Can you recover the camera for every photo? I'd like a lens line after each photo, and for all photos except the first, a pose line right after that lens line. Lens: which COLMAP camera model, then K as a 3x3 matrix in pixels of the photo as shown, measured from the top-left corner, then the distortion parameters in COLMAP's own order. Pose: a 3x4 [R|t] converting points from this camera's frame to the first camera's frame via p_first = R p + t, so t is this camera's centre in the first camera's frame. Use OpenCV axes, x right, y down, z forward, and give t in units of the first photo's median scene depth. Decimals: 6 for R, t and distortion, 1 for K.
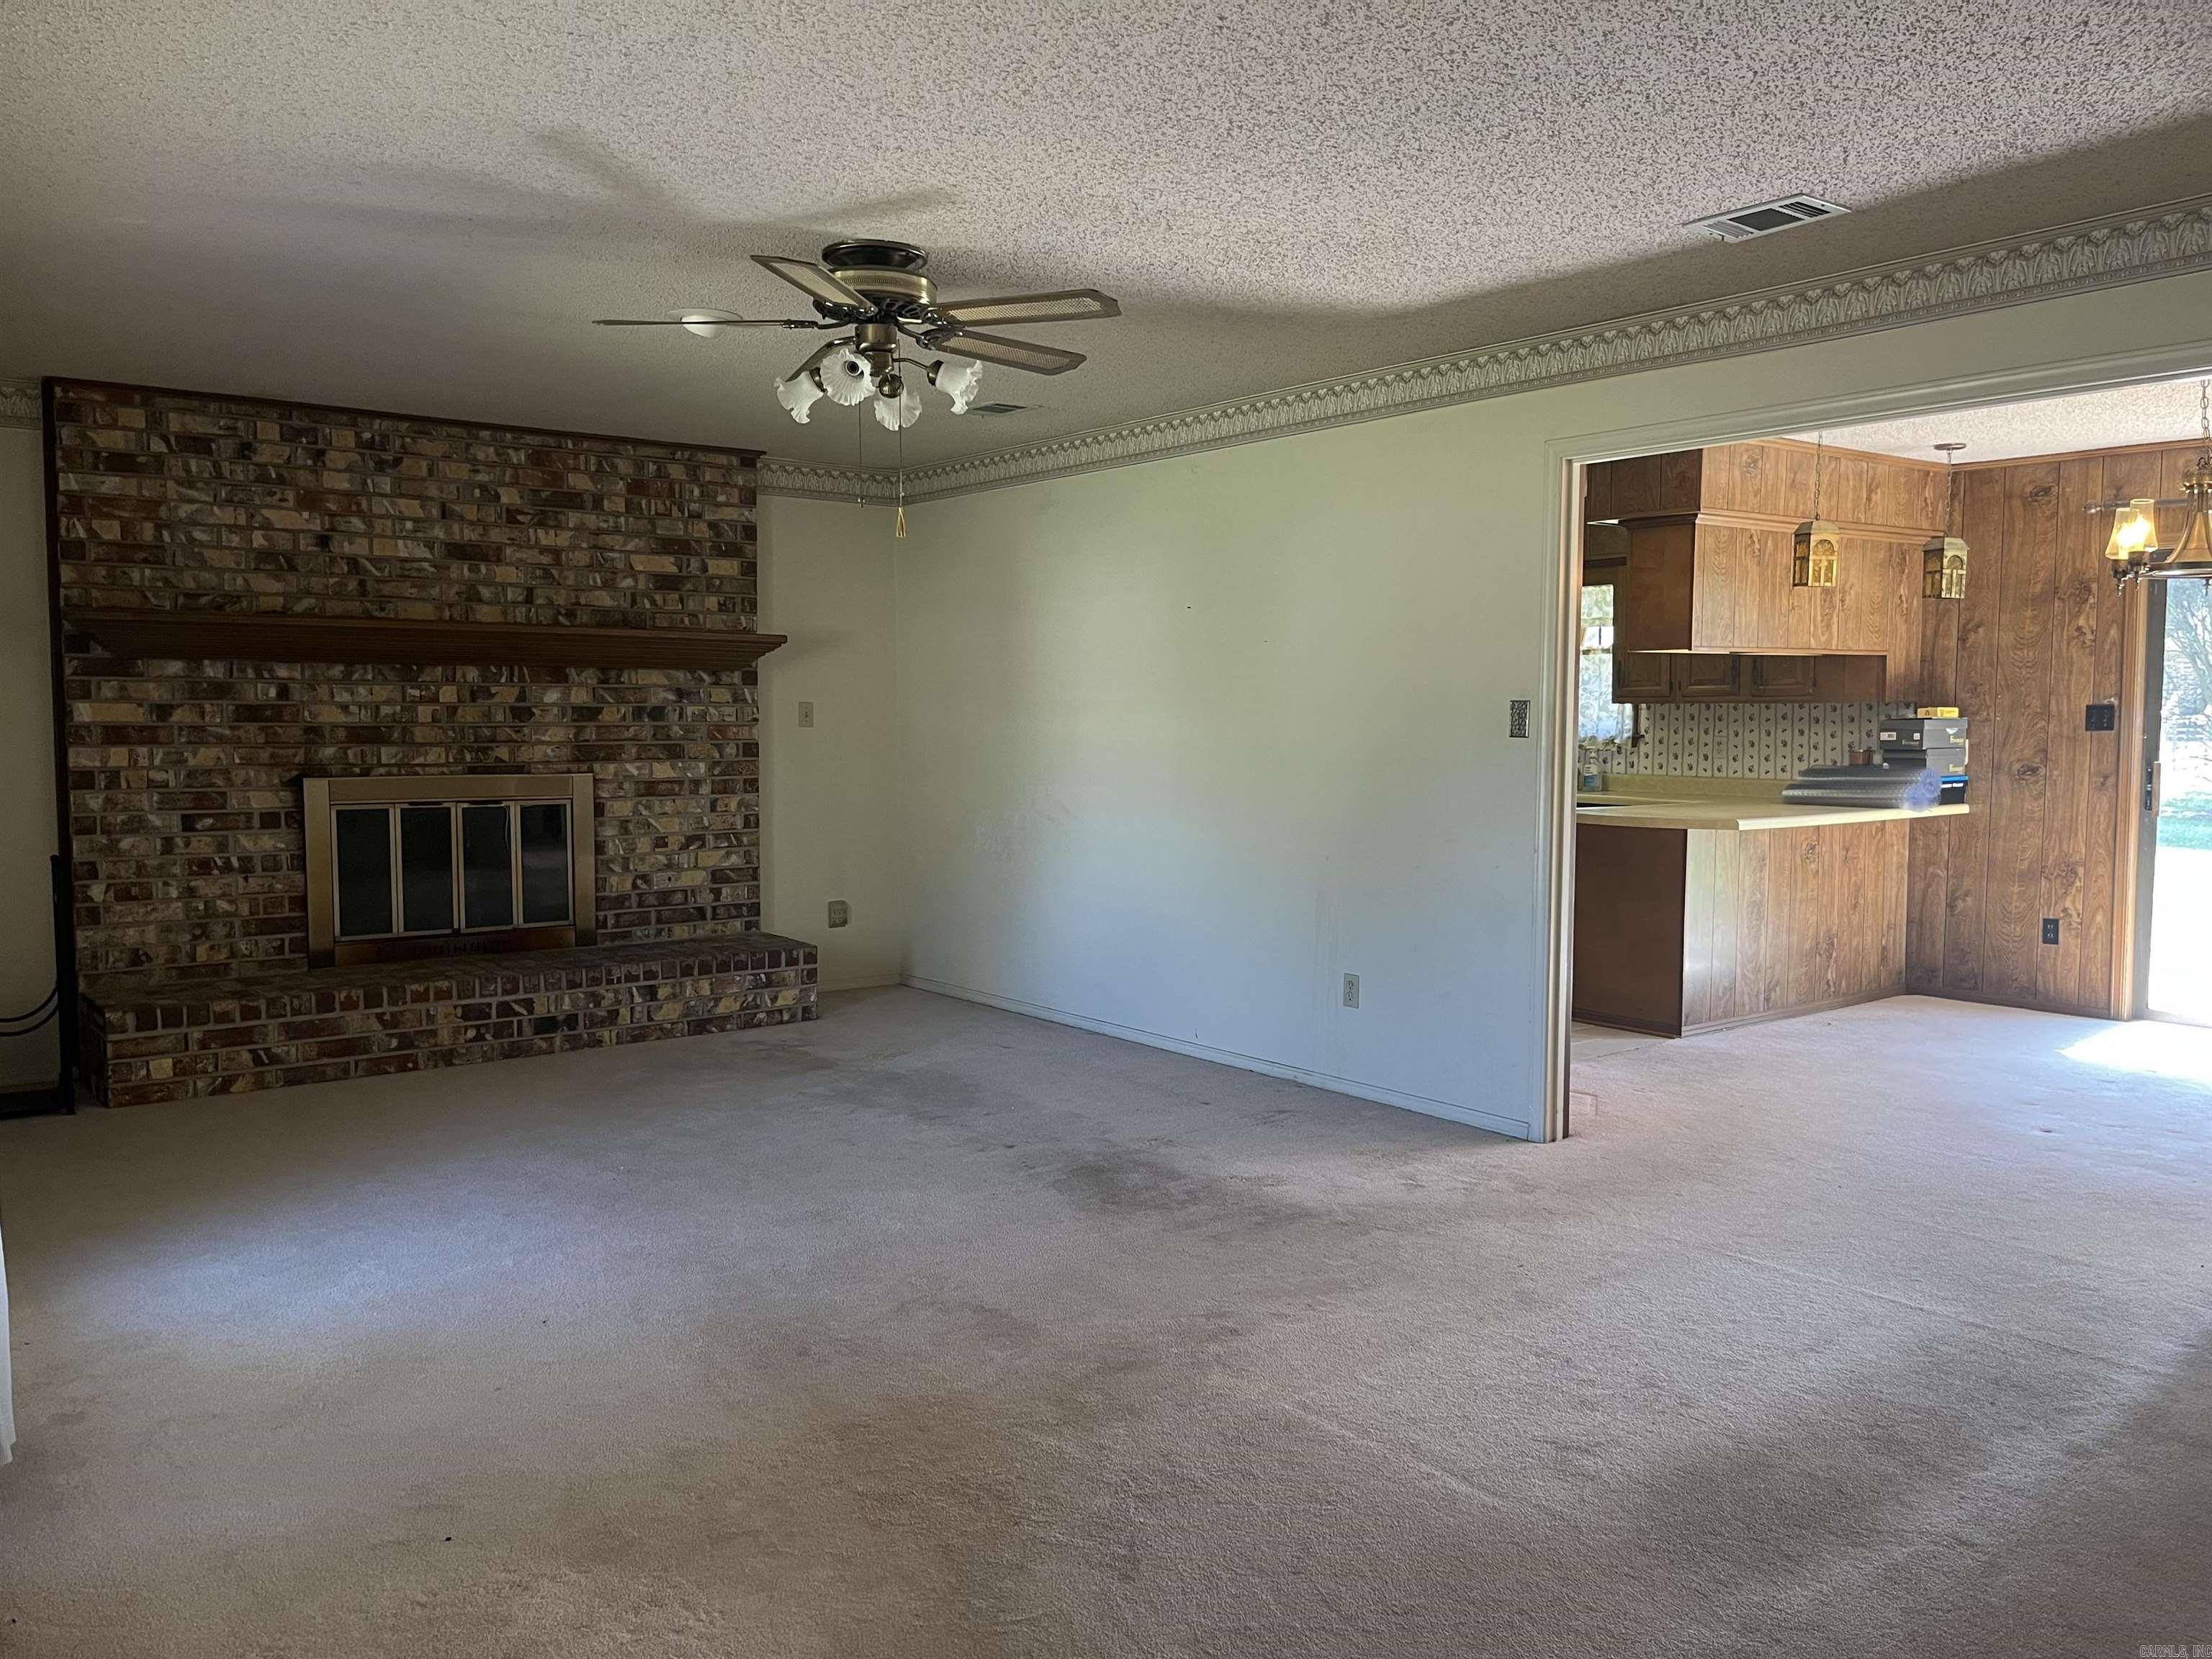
lens RADIAL K [[1702.1, 0, 1107.7], [0, 1702.1, 842.9], [0, 0, 1]] dist [0.095110, -0.127874]
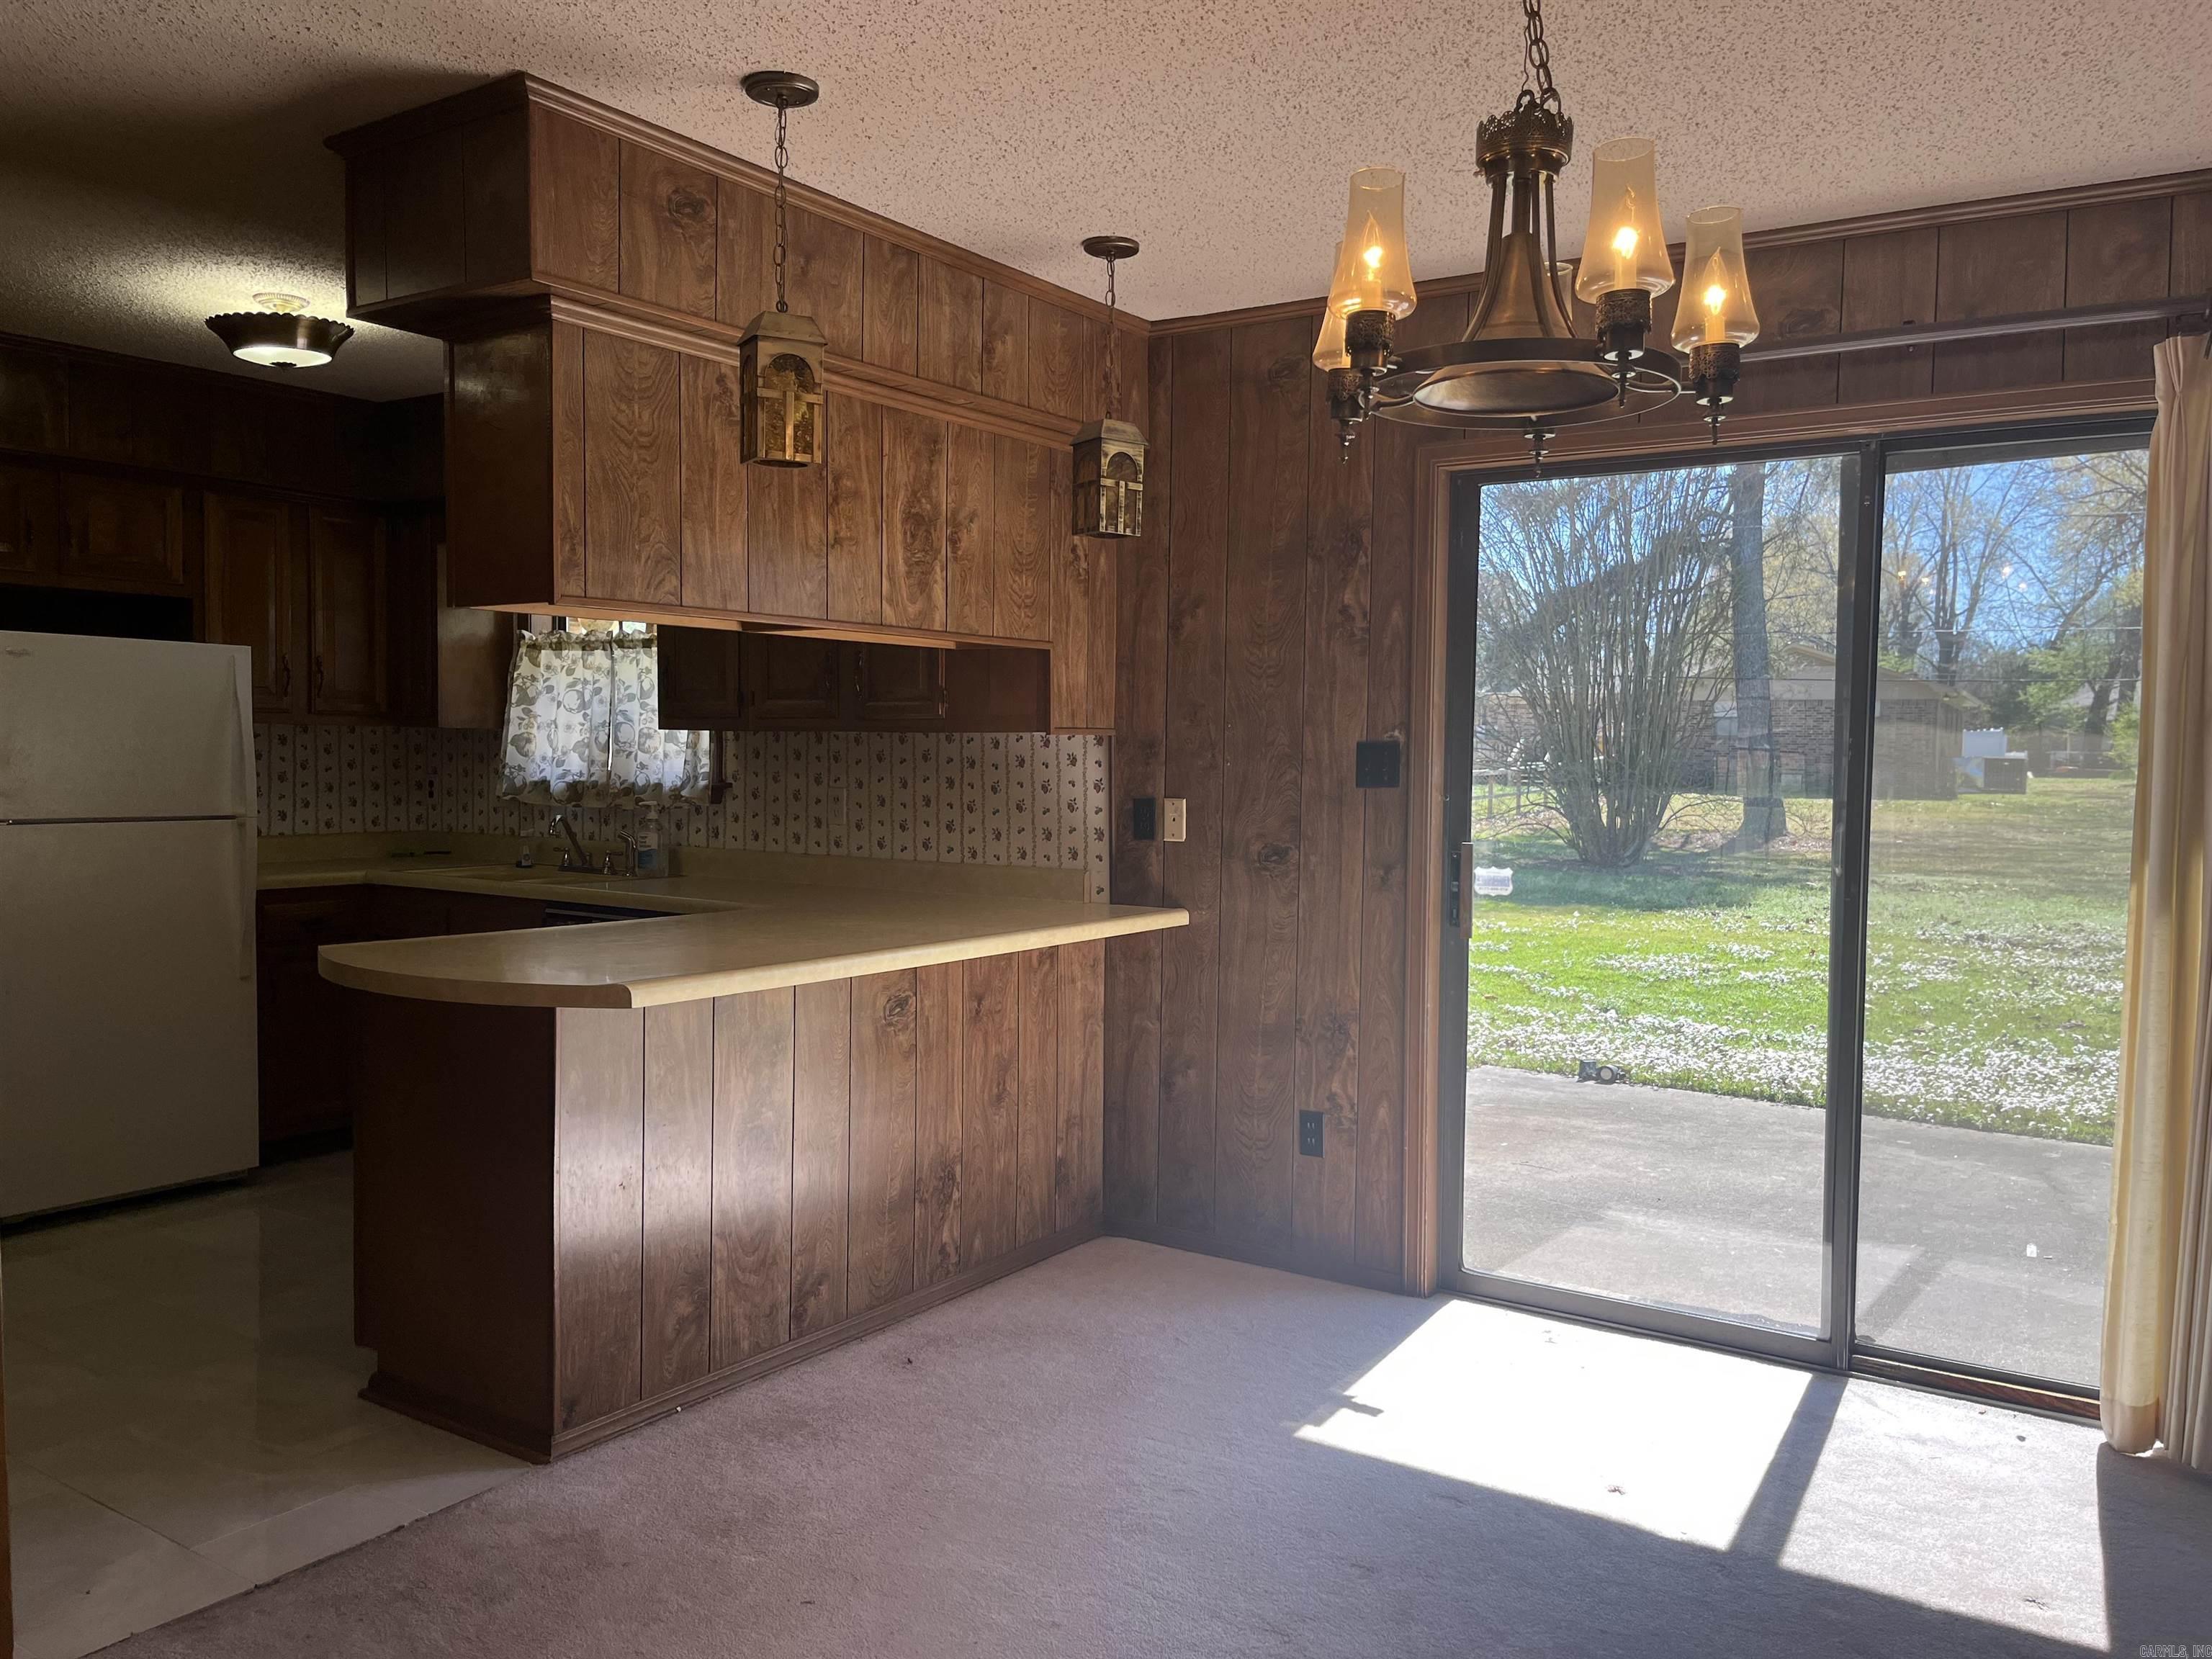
lens RADIAL K [[1702.1, 0, 1107.7], [0, 1702.1, 842.9], [0, 0, 1]] dist [0.095110, -0.127874]
pose [[0.950681, -0.002699, 0.310159, 0.303366], [0.009501, 0.999746, -0.020420, -0.034613], [-0.310025, 0.022360, 0.950465, 0.476601]]
